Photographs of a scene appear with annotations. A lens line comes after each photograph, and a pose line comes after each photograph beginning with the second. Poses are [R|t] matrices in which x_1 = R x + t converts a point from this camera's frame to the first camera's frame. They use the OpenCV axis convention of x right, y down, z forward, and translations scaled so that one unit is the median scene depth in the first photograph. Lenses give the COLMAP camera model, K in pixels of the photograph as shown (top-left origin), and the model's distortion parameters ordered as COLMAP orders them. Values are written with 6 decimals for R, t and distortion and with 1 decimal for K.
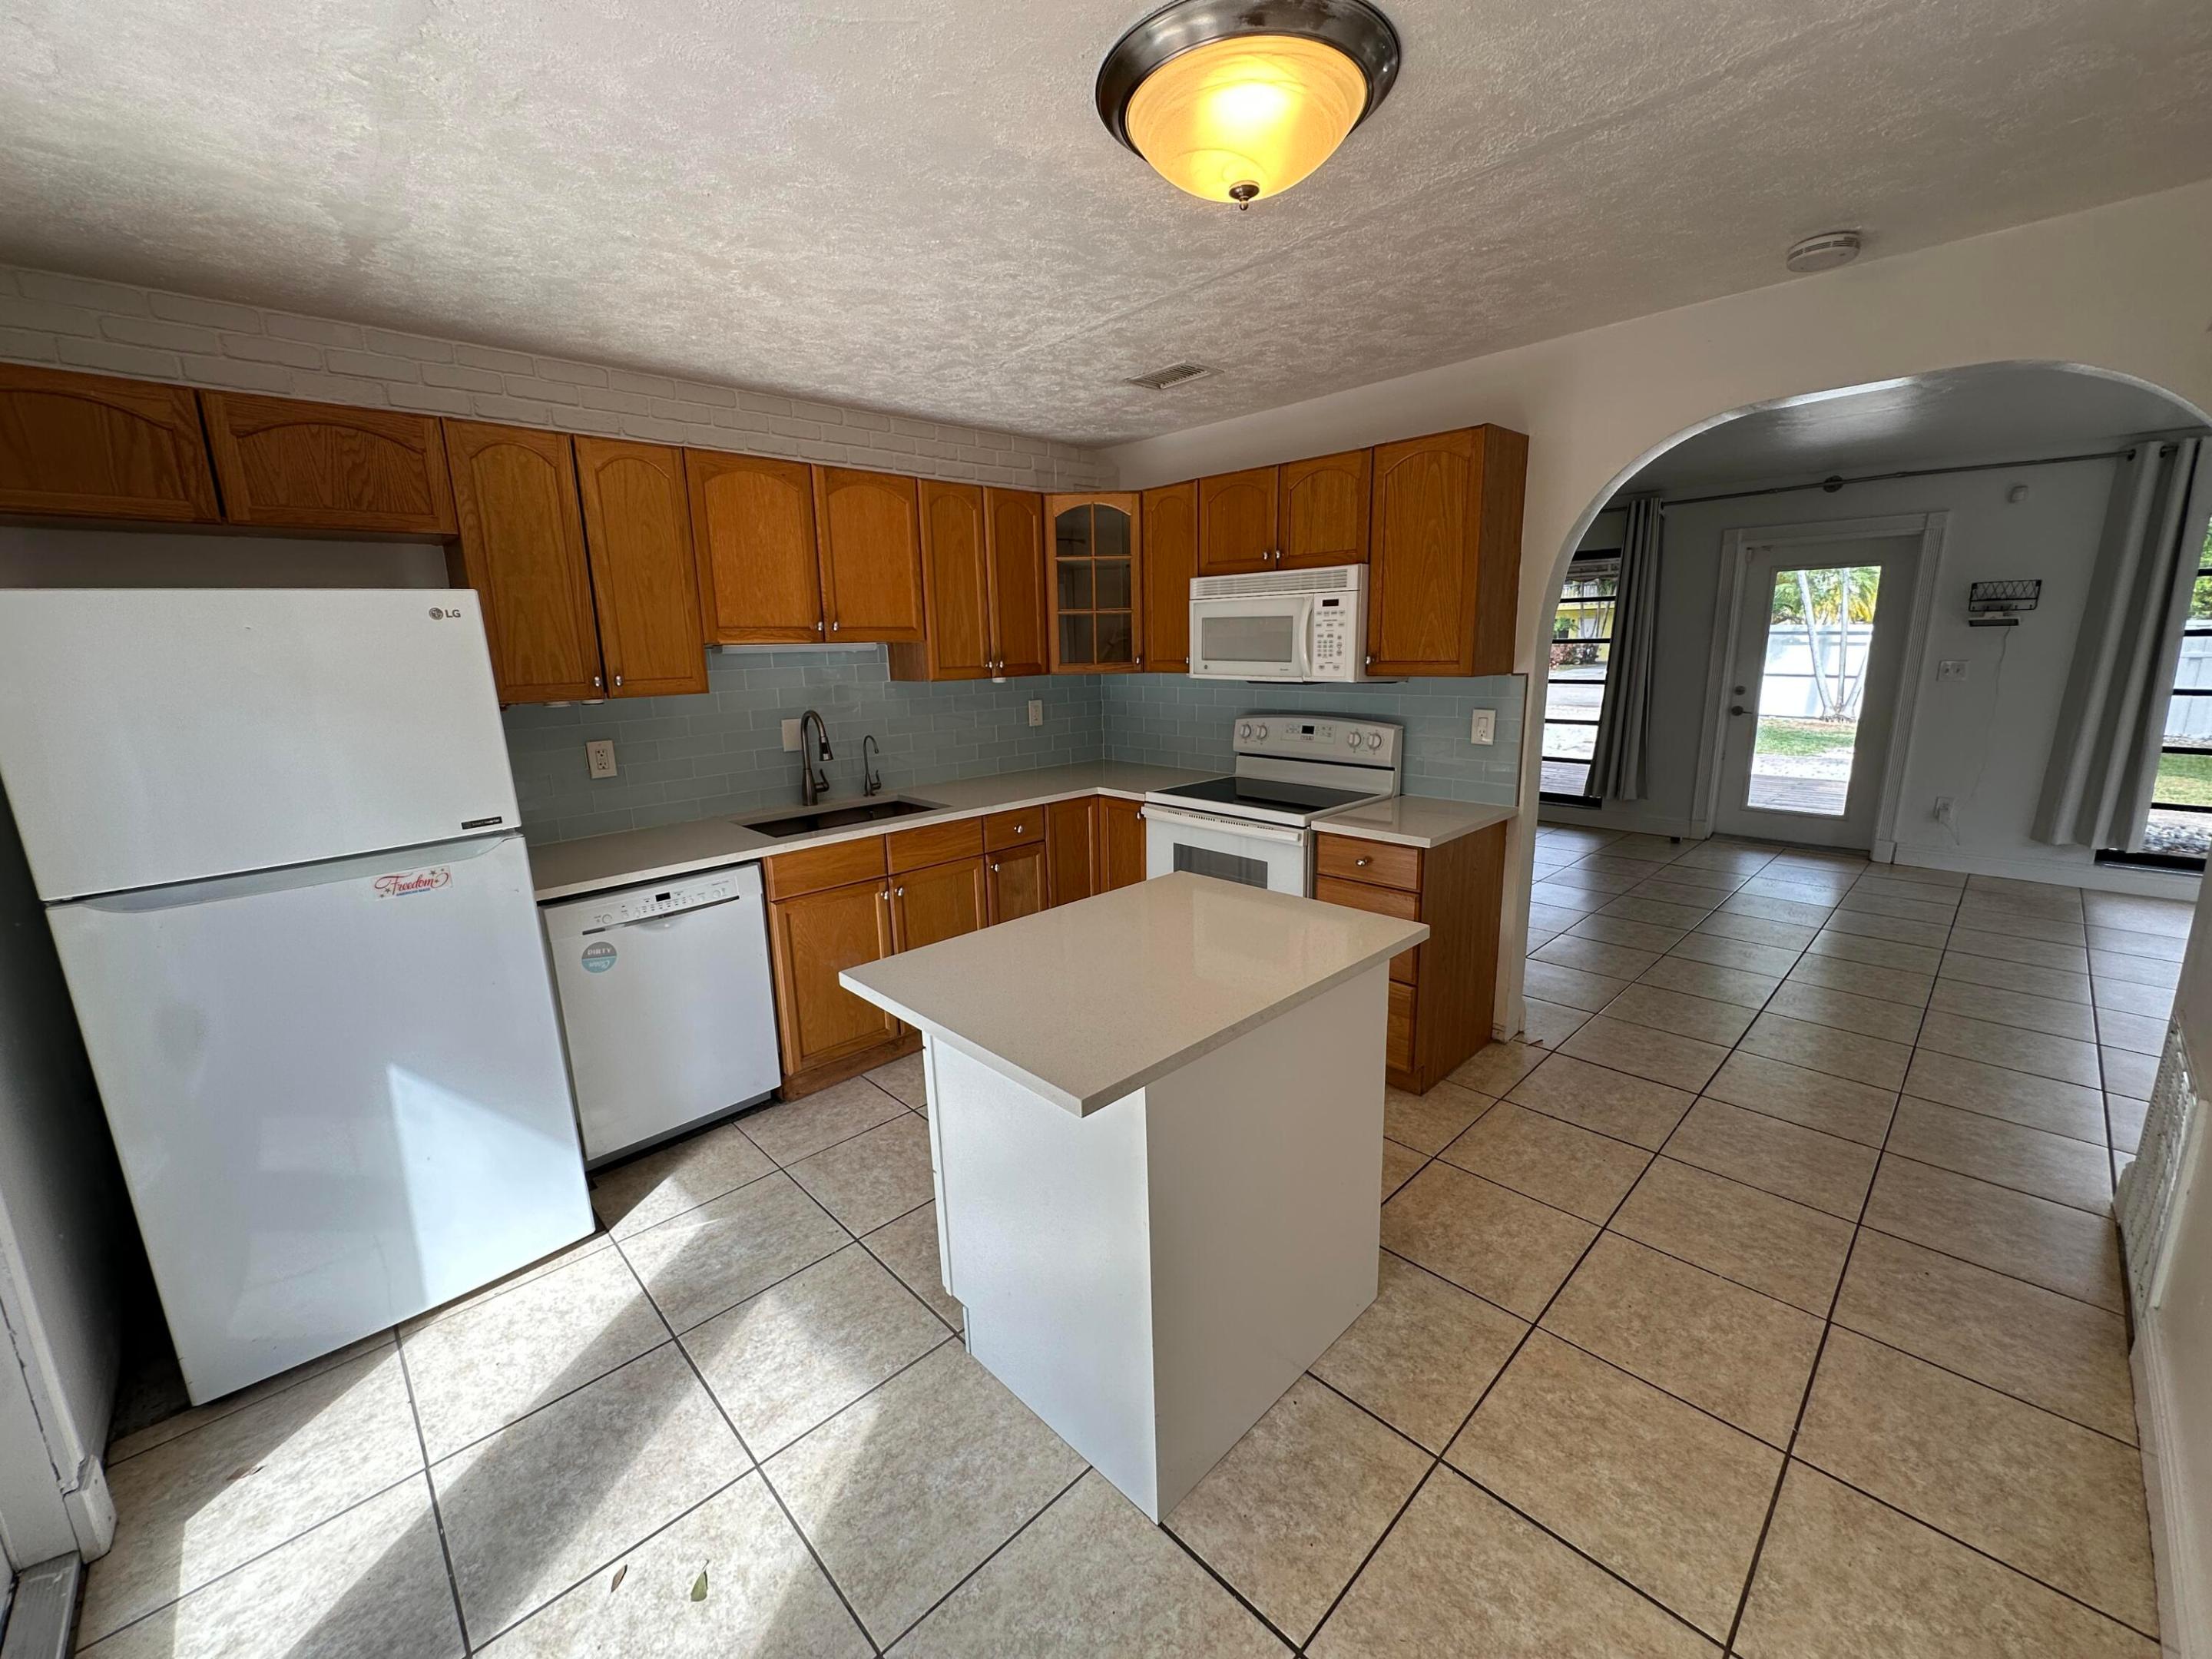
lens RADIAL K [[877.9, 0, 1112.2], [0, 877.9, 825.7], [0, 0, 1]] dist [-0.006731, 0.001784]
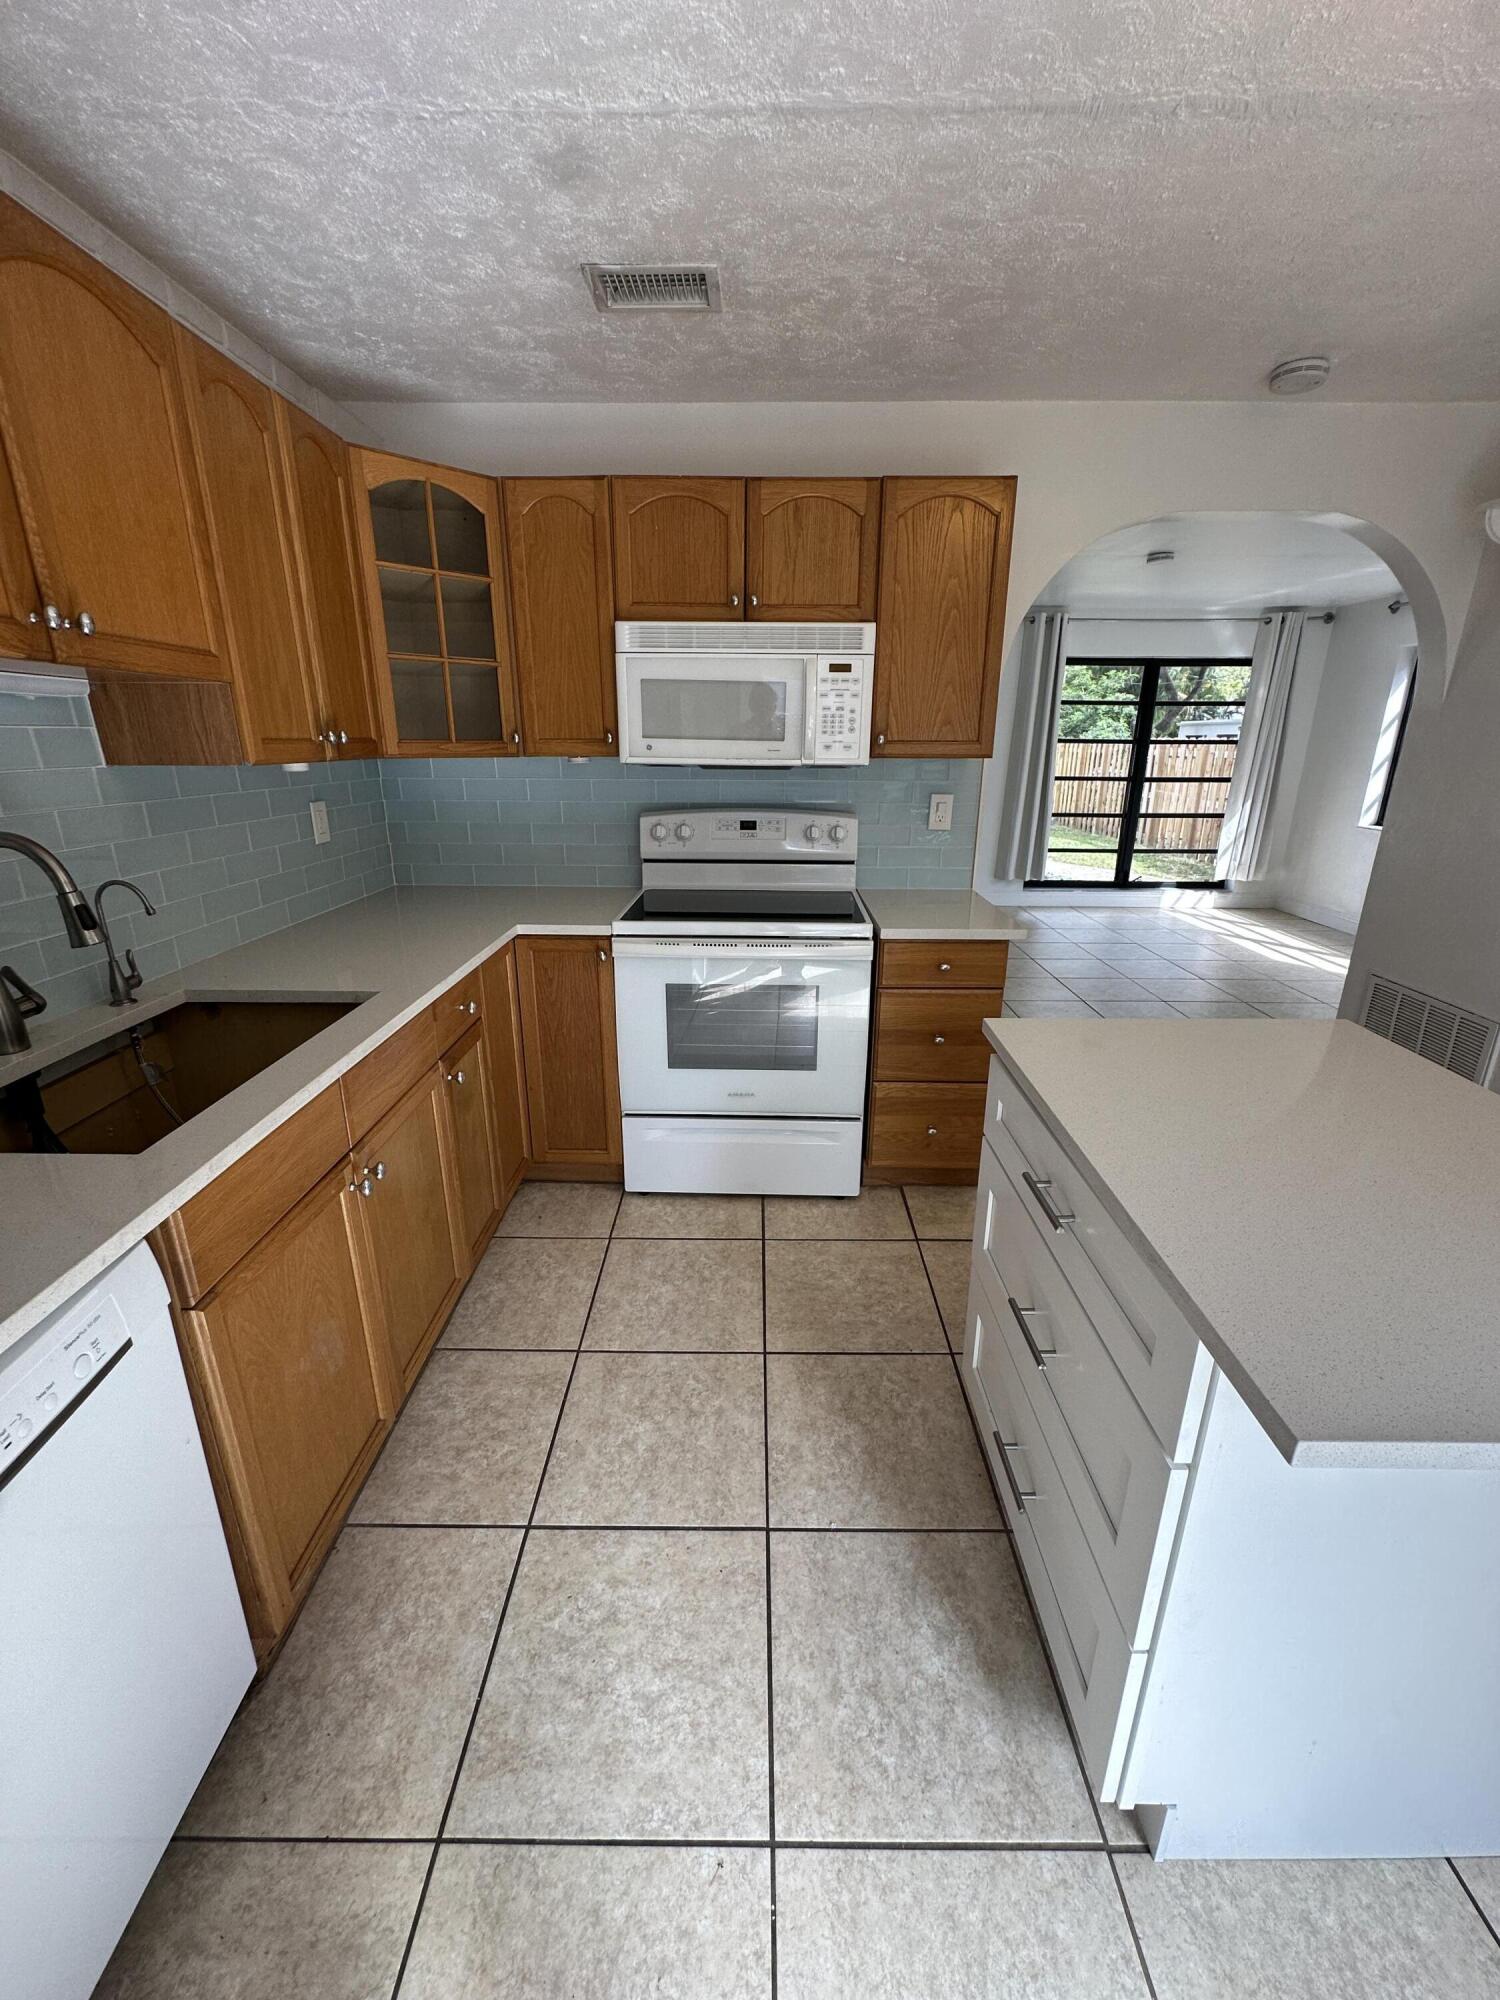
lens RADIAL K [[793.8, 0, 740.9], [0, 793.8, 999.4], [0, 0, 1]] dist [-0.006731, 0.001784]
pose [[0.701366, -0.197162, 0.684991, -0.345058], [0.129012, 0.980226, 0.150043, -0.059981], [-0.701029, -0.016863, 0.712933, 0.450752]]
